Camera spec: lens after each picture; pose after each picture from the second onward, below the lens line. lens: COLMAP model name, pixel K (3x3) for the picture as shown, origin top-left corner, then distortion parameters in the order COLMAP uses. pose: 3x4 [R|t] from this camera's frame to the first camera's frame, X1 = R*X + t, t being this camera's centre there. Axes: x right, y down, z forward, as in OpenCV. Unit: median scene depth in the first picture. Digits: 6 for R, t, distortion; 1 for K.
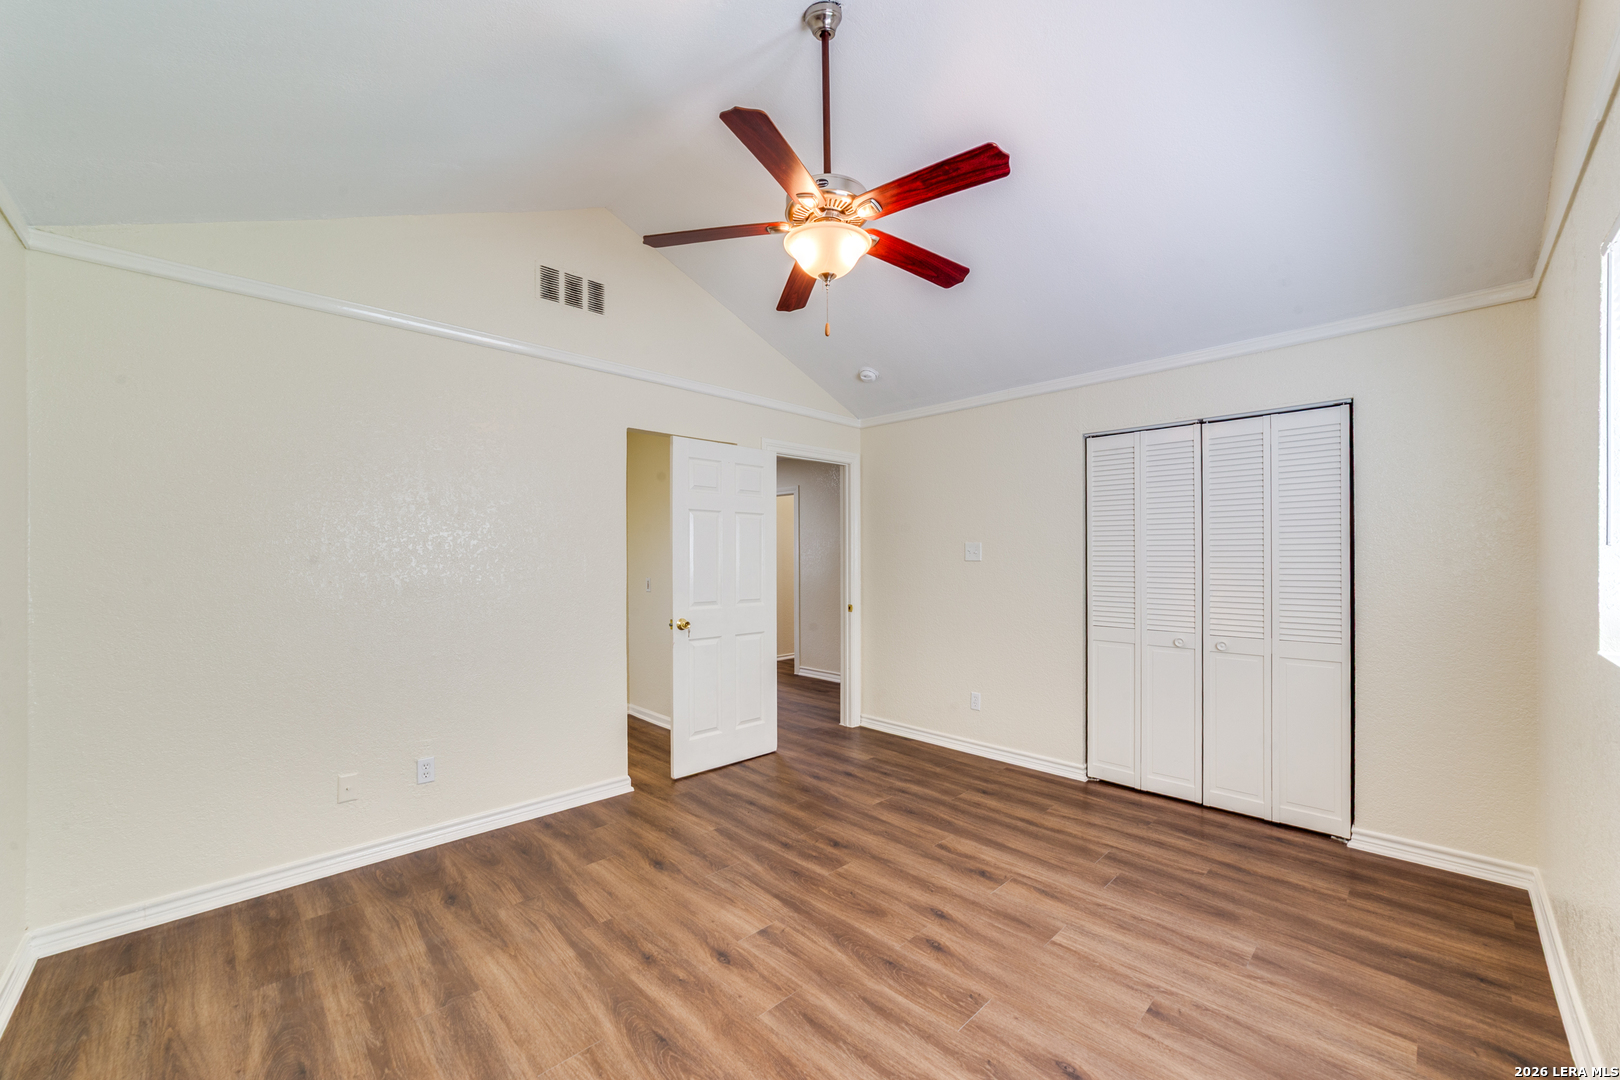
lens RADIAL K [[625.8, 0, 817.8], [0, 625.8, 554.2], [0, 0, 1]] dist [-0.021975, 0.008391]
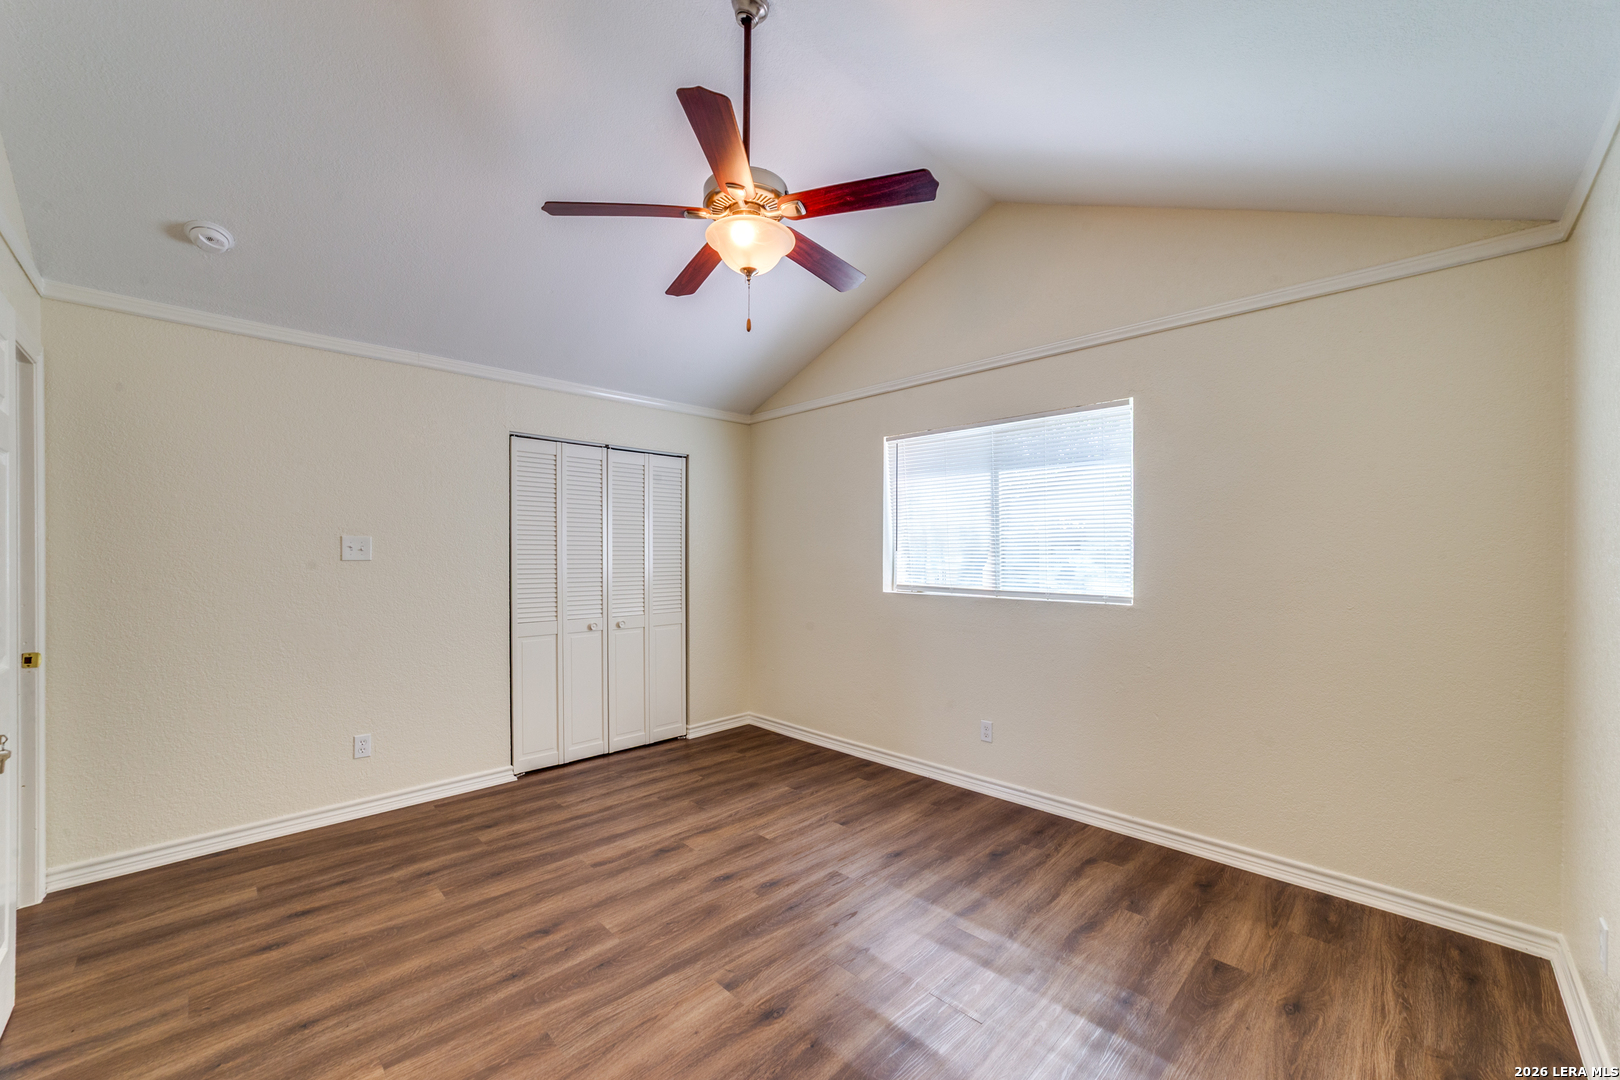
lens RADIAL K [[625.8, 0, 811.6], [0, 625.8, 547.7], [0, 0, 1]] dist [-0.021975, 0.008391]
pose [[0.007460, 0.012504, 0.999894, -0.696839], [-0.005523, 0.999907, -0.012463, 0.003069], [-0.999957, -0.005430, 0.007528, 0.637232]]
